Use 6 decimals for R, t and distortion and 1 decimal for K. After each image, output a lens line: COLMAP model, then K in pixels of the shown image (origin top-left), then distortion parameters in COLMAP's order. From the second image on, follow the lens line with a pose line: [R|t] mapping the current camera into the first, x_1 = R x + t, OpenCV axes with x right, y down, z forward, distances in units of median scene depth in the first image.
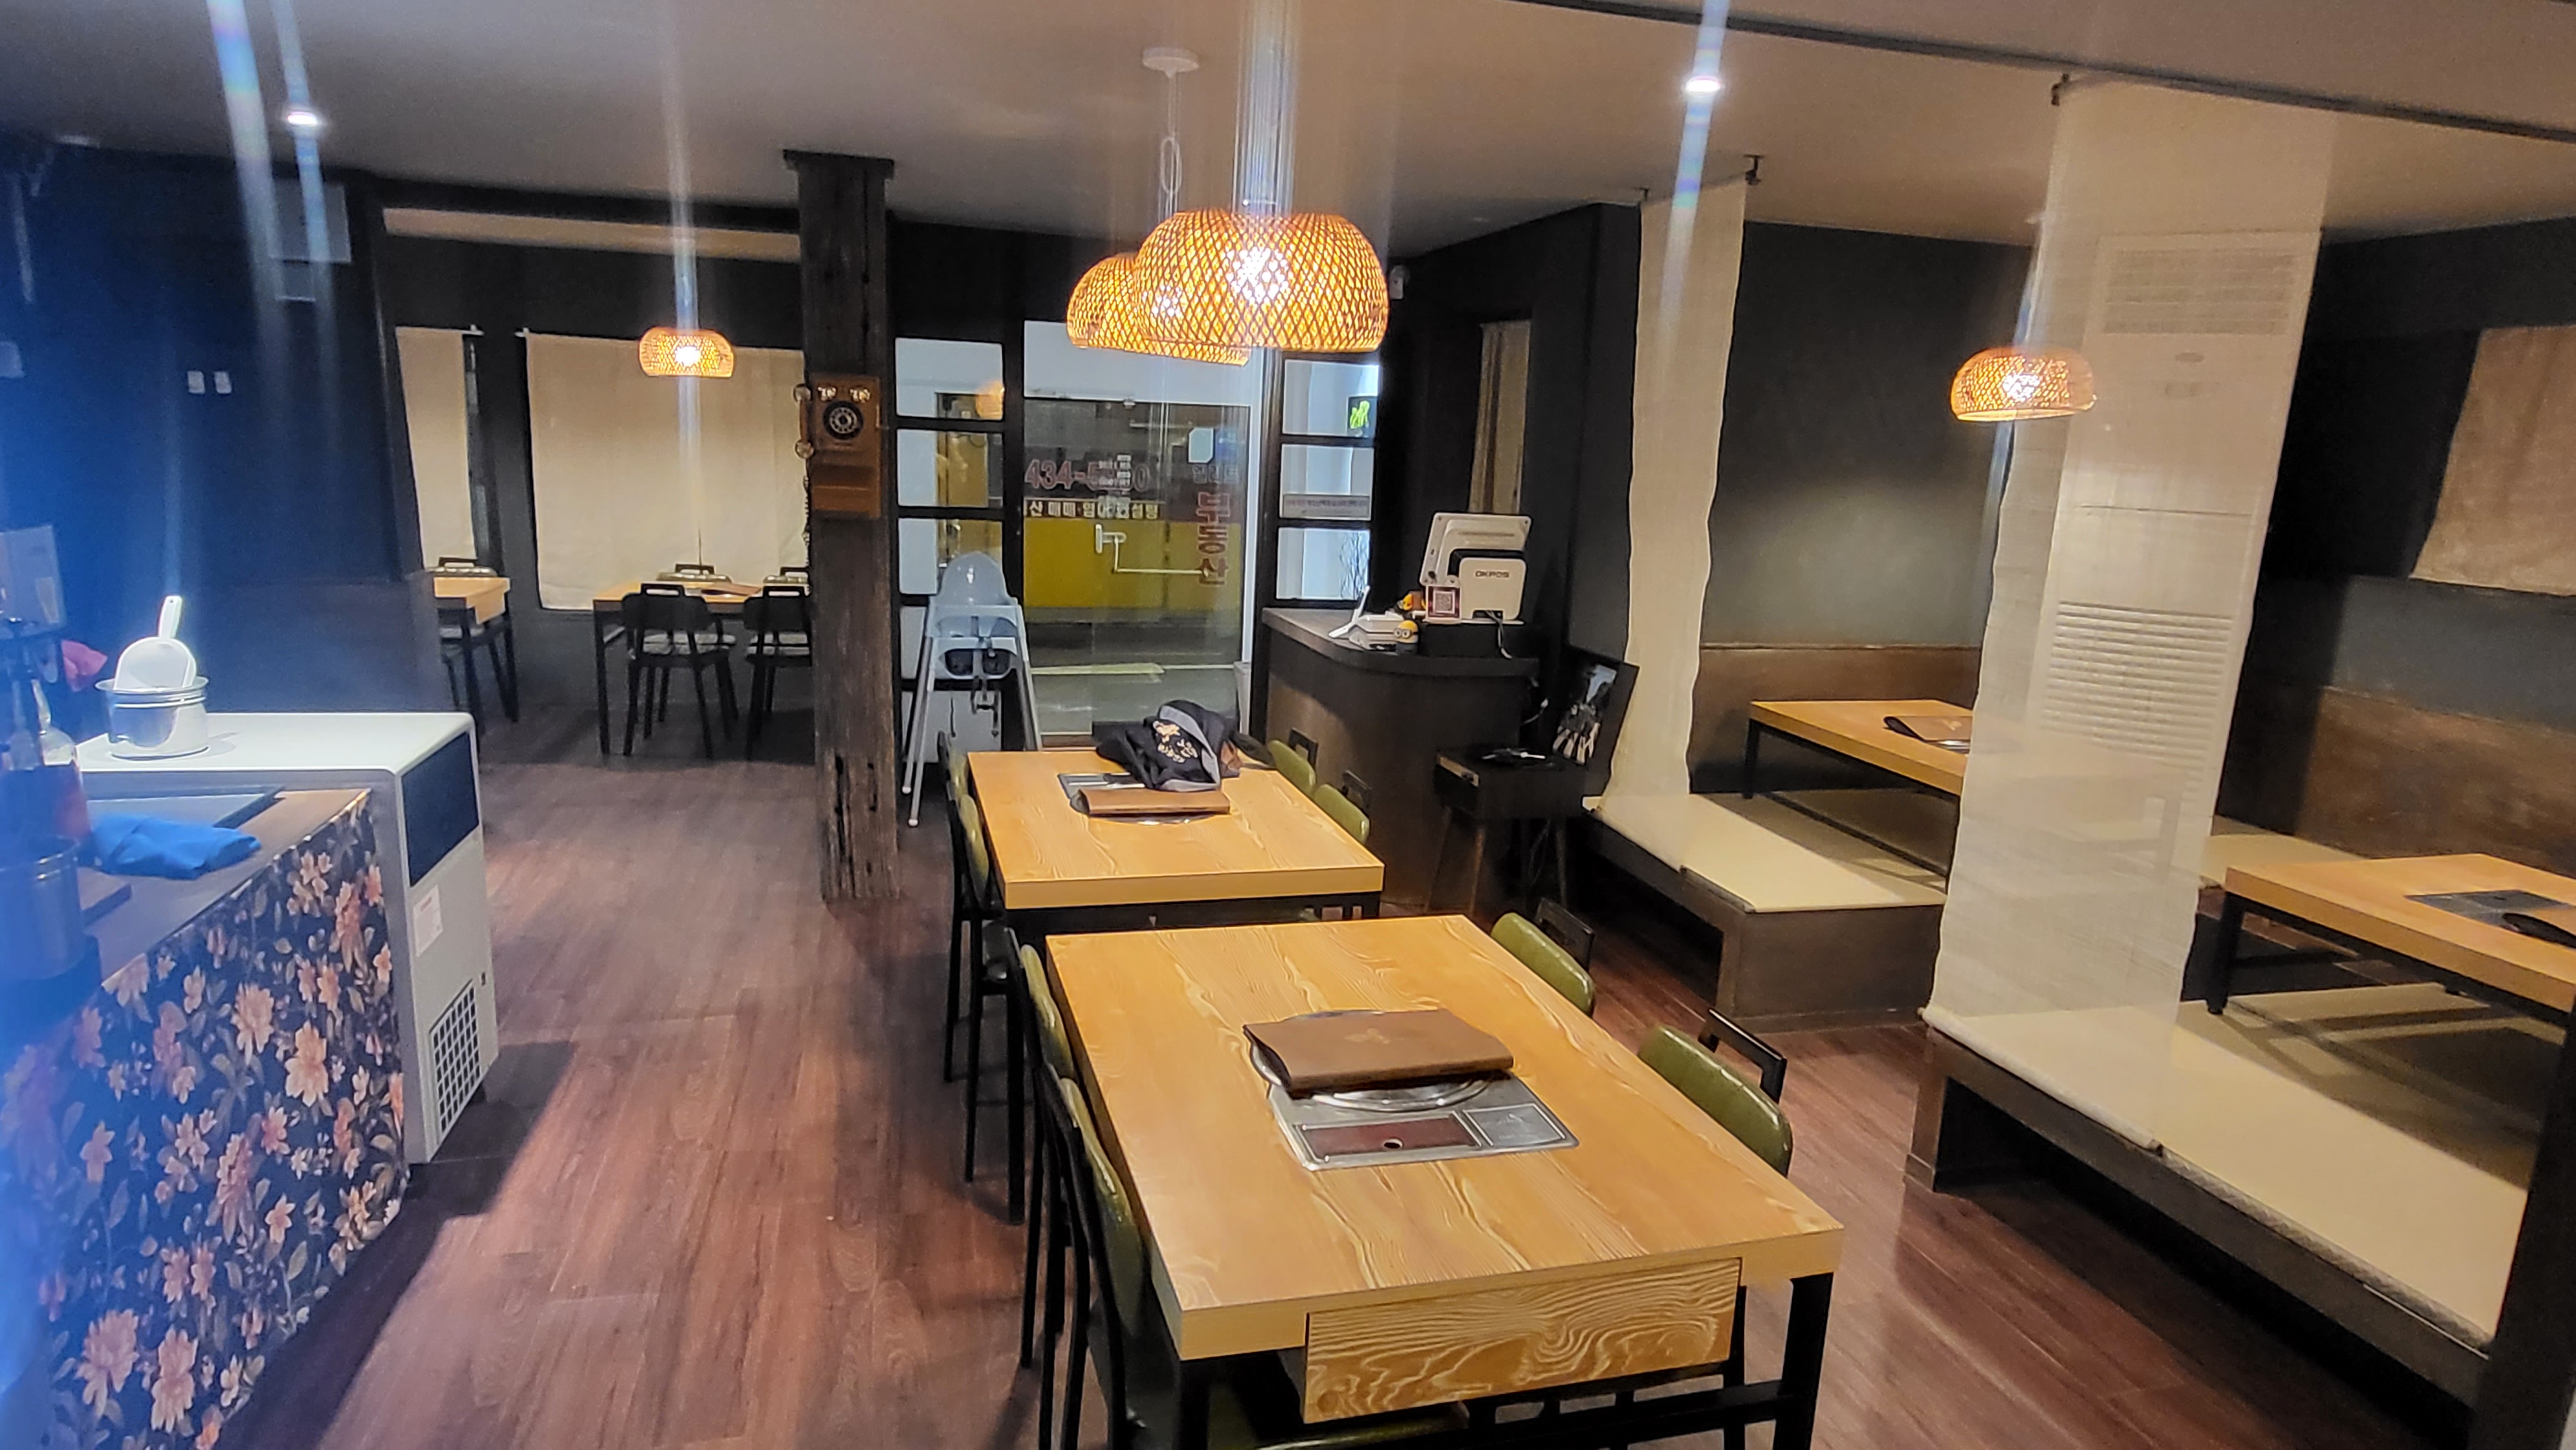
lens RADIAL K [[1456.8, 0, 1293.8], [0, 1456.8, 732.6], [0, 0, 1]] dist [-0.017466, -0.000634]
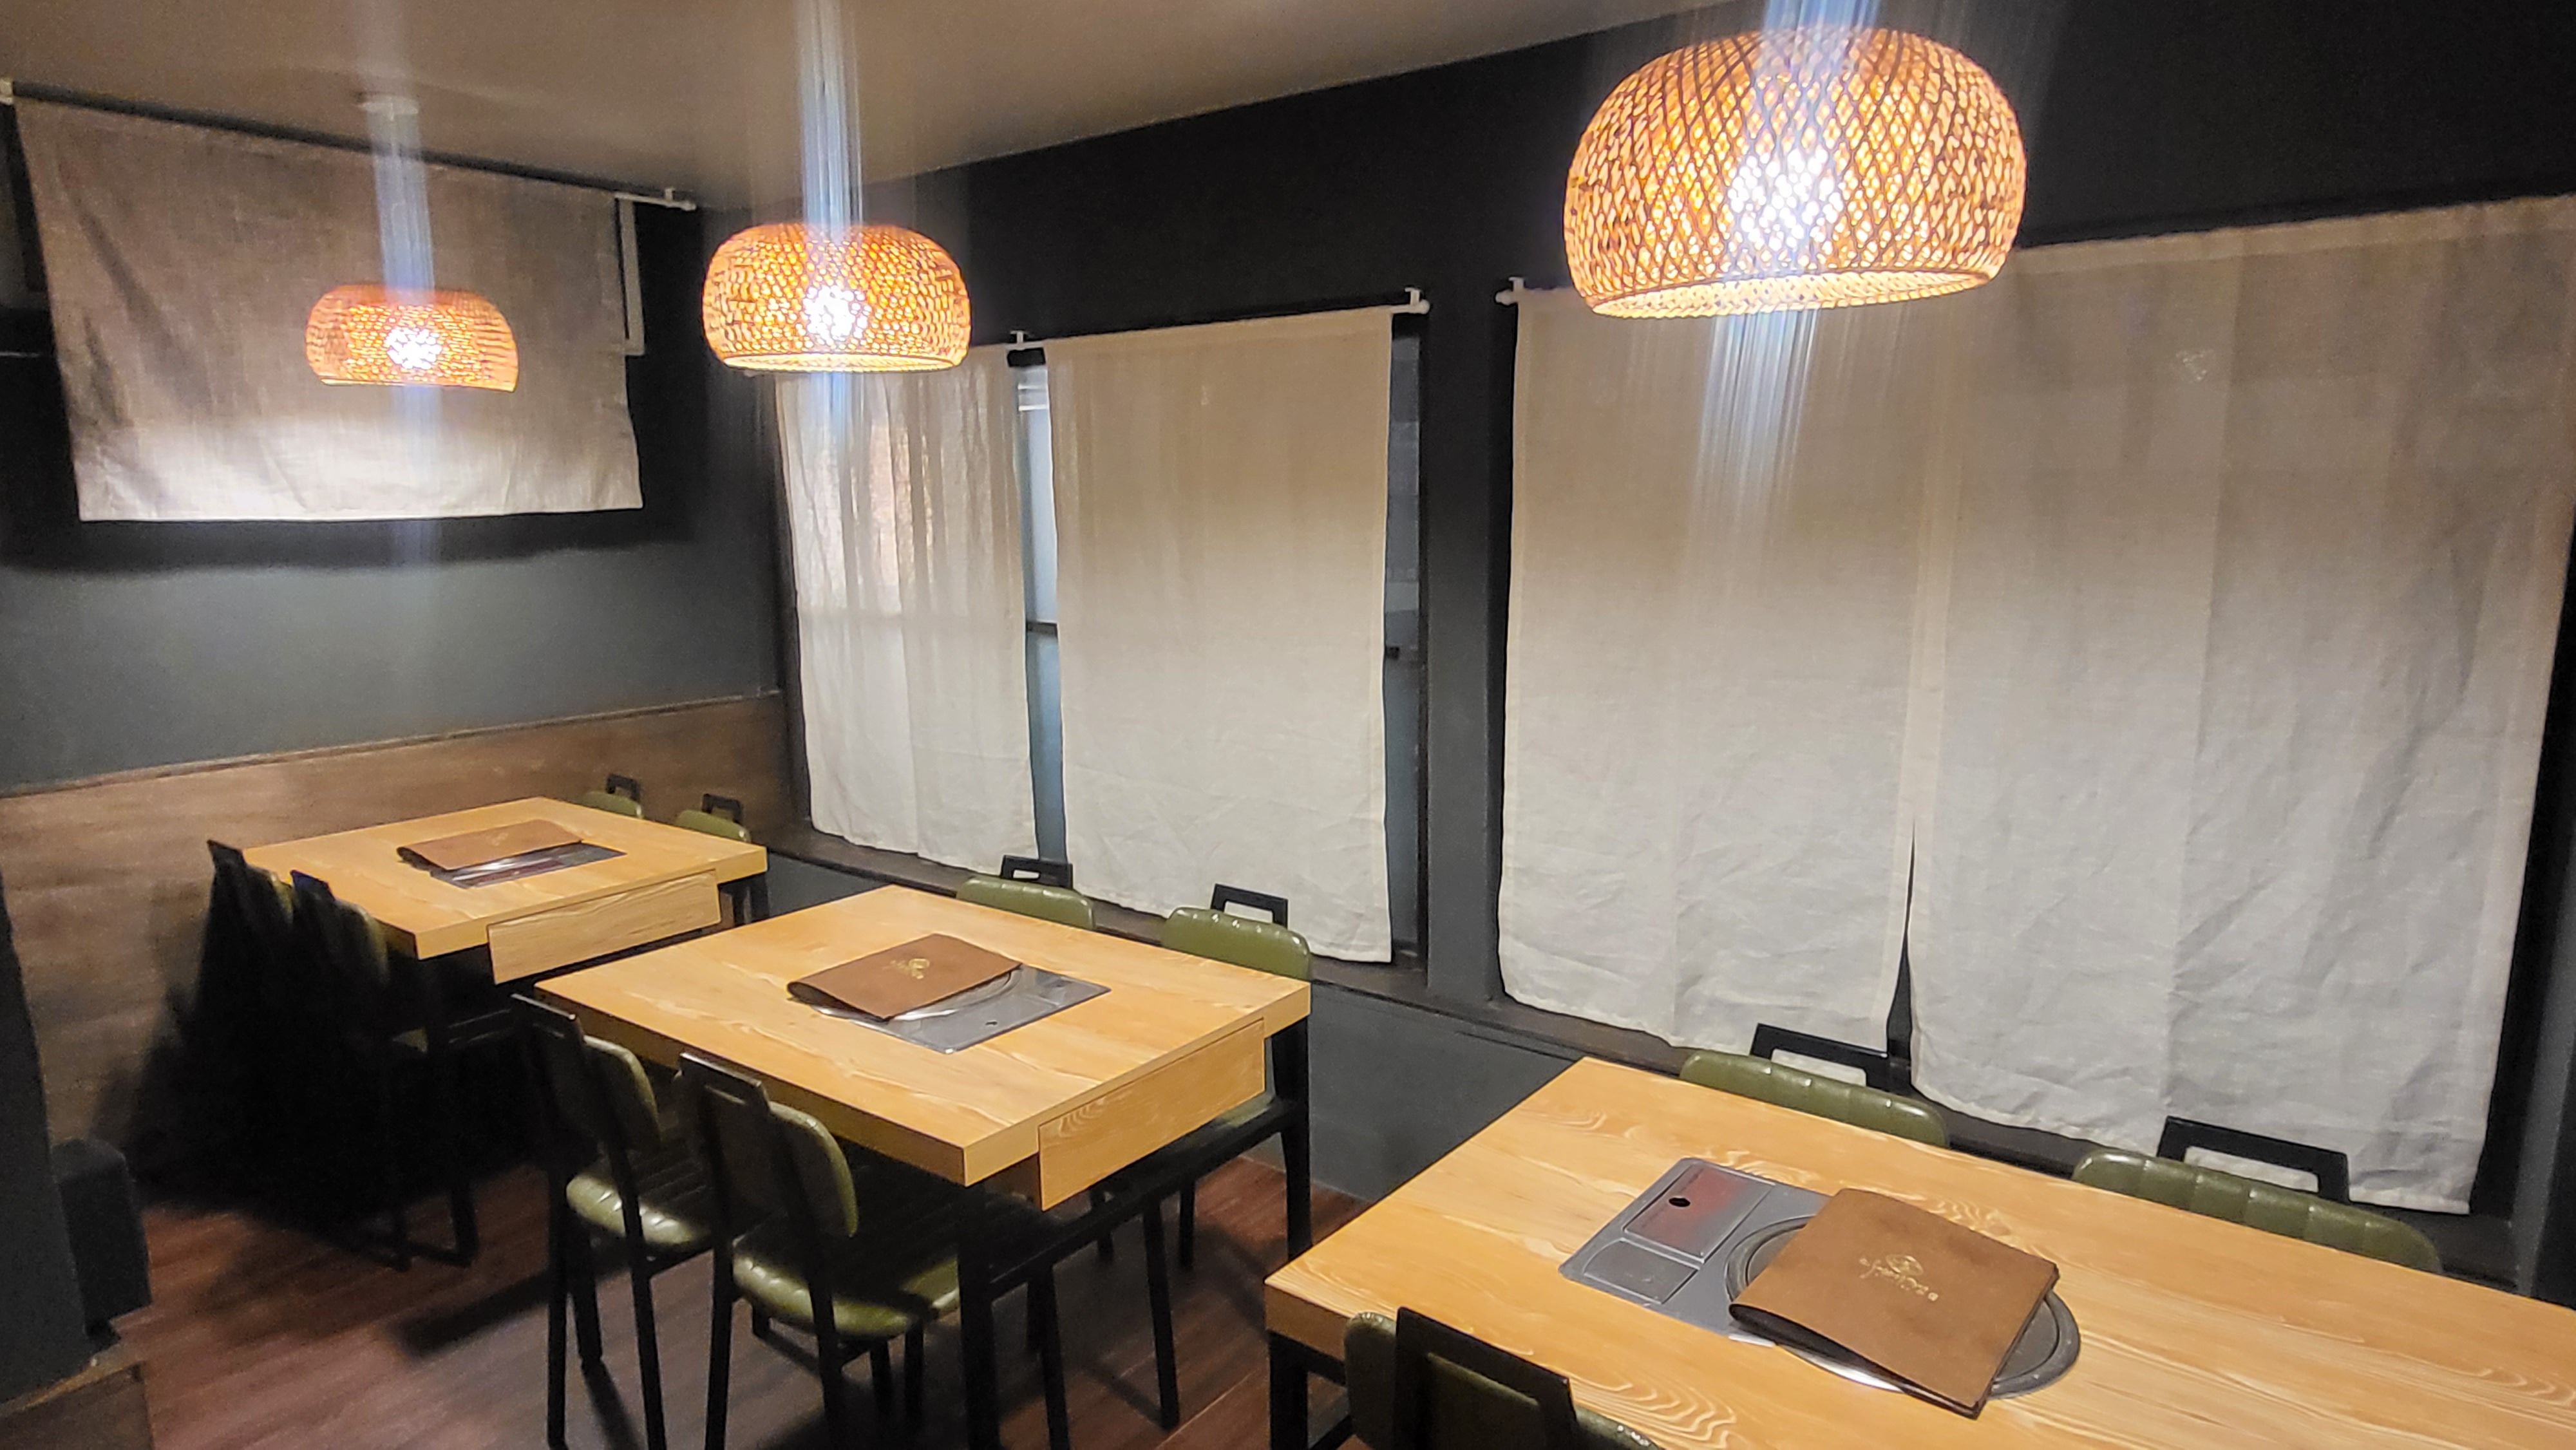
lens RADIAL K [[1456.8, 0, 1287.2], [0, 1456.8, 724.3], [0, 0, 1]] dist [-0.017466, -0.000634]
pose [[0.600963, 0.090555, -0.794131, -0.259706], [-0.126931, 0.991765, 0.017036, -0.165205], [0.789134, 0.090561, 0.607508, 0.739980]]
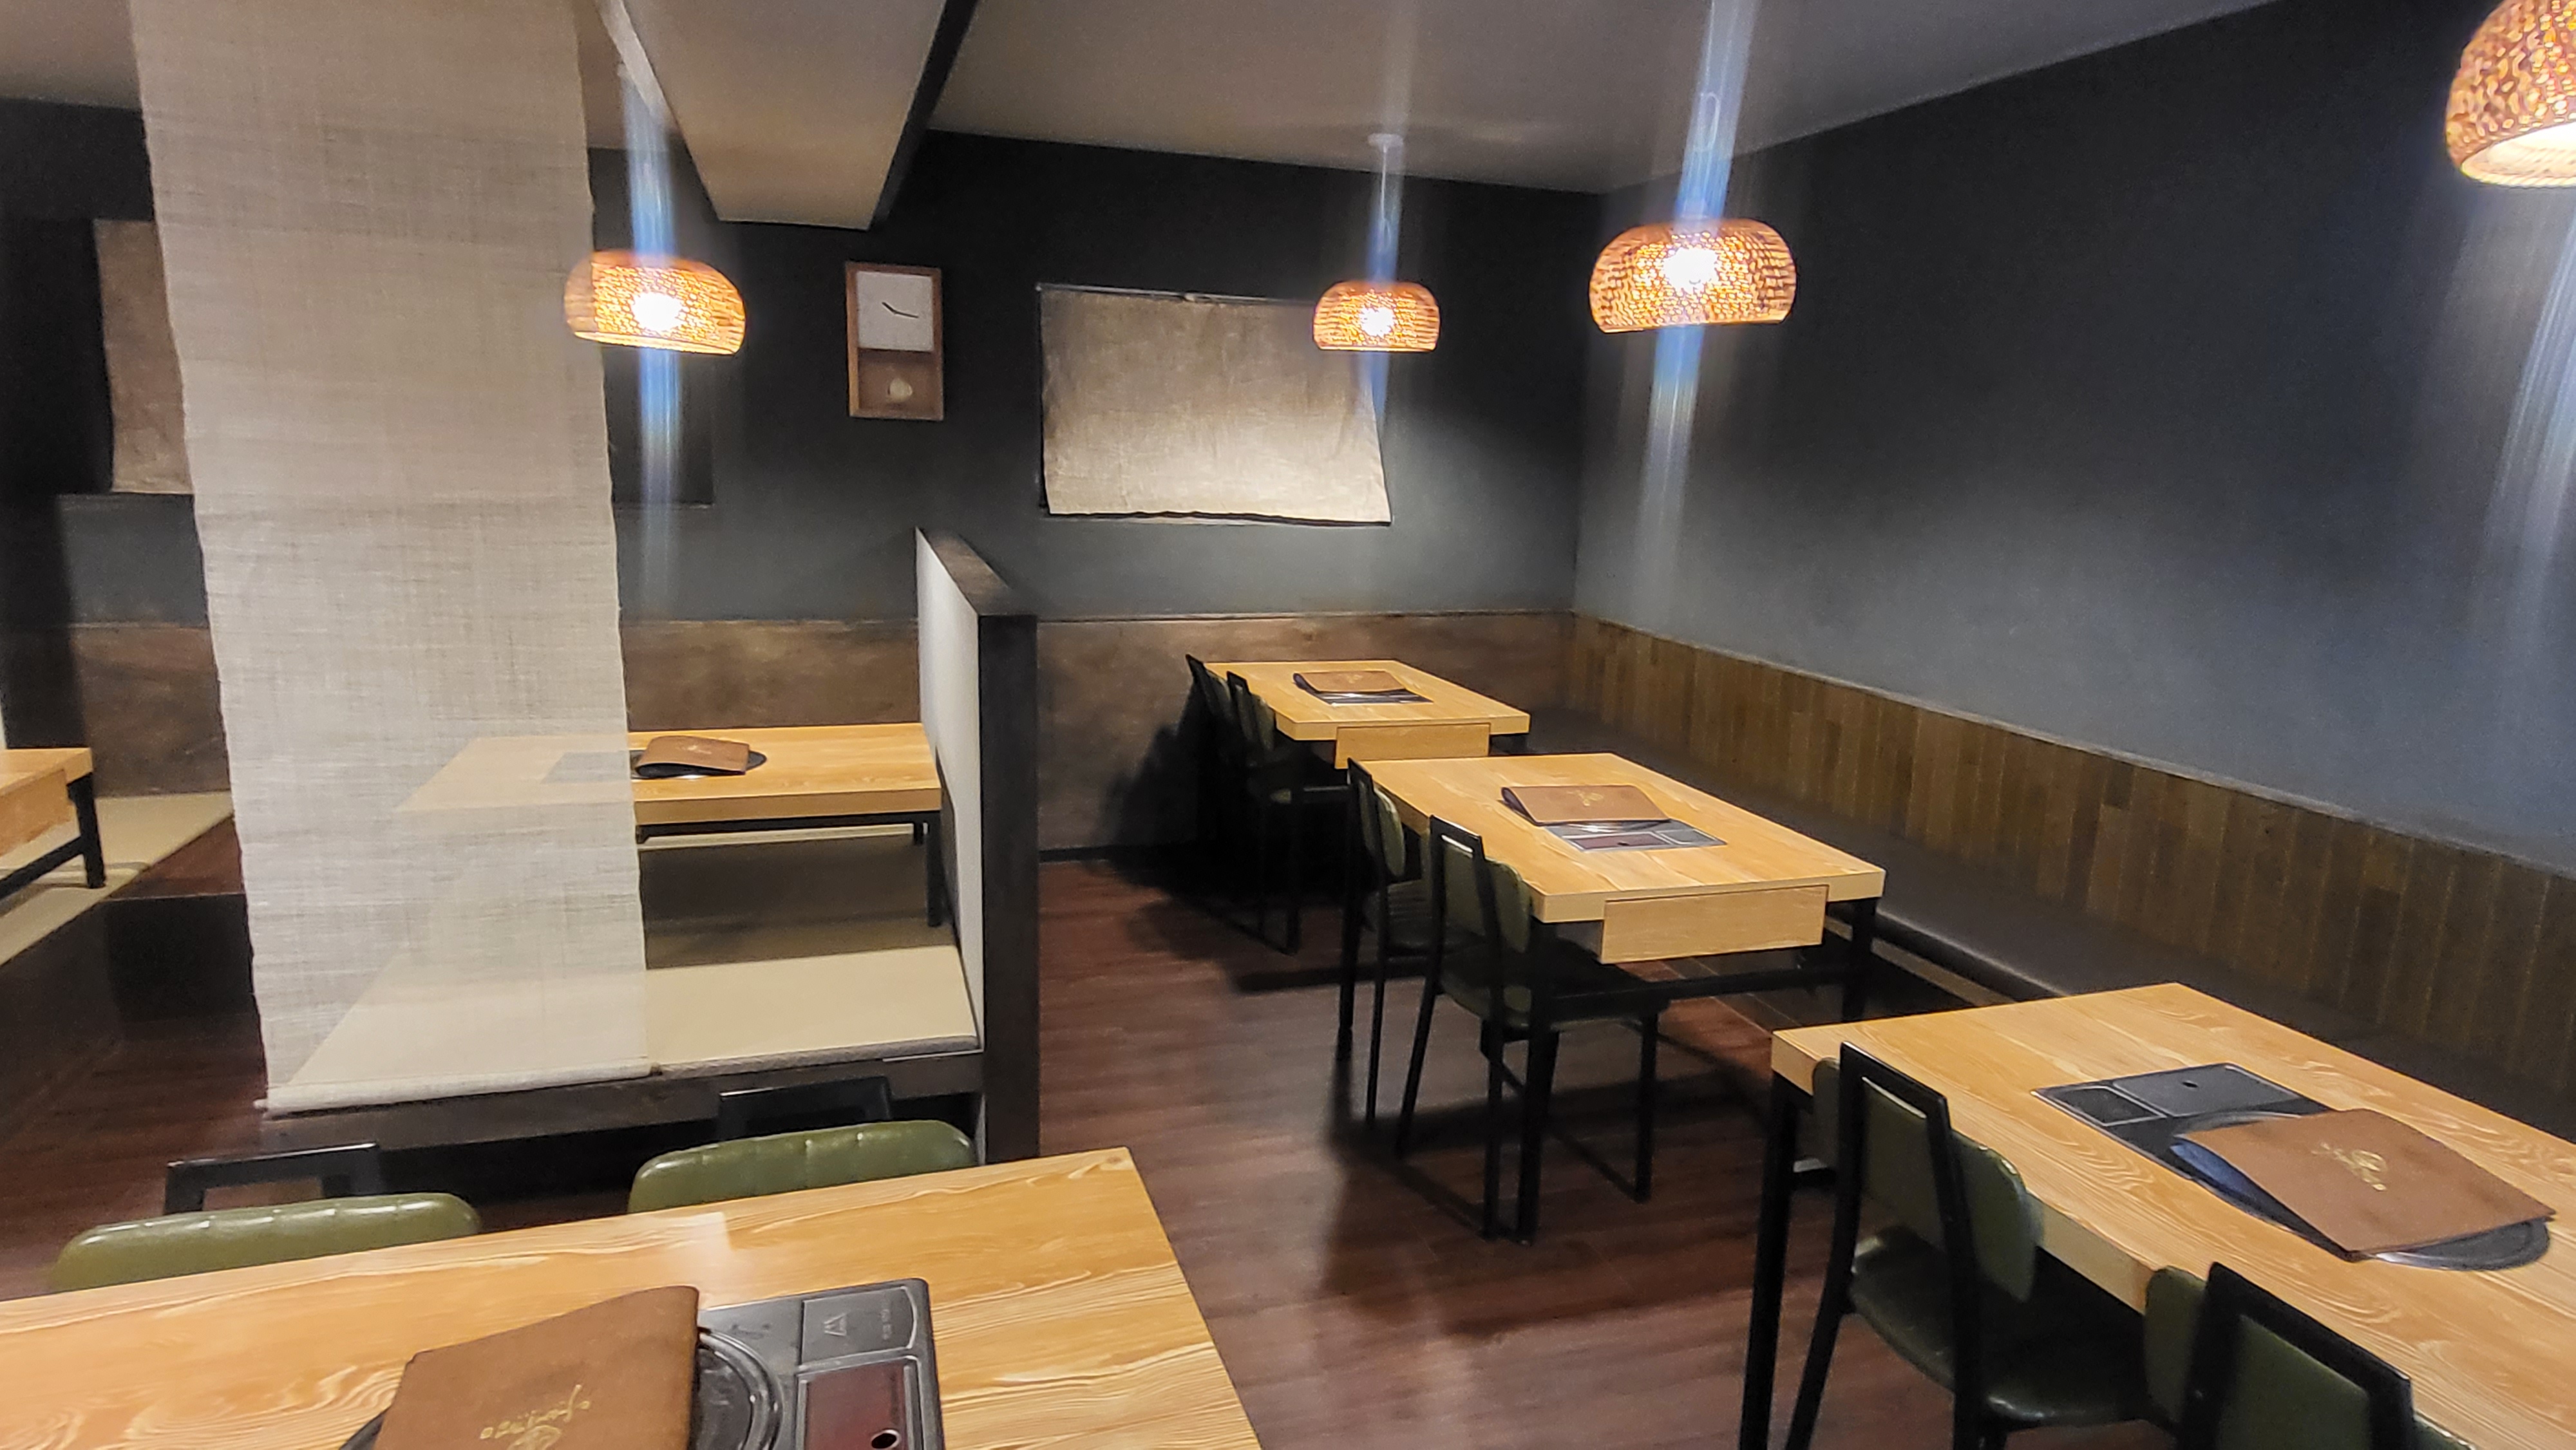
lens RADIAL K [[1456.8, 0, 1292.4], [0, 1456.8, 729.8], [0, 0, 1]] dist [-0.017466, -0.000634]
pose [[0.052331, 0.157080, -0.986198, -0.156711], [-0.215601, 0.966038, 0.142429, -0.156751], [0.975078, 0.205172, 0.084421, 0.745782]]
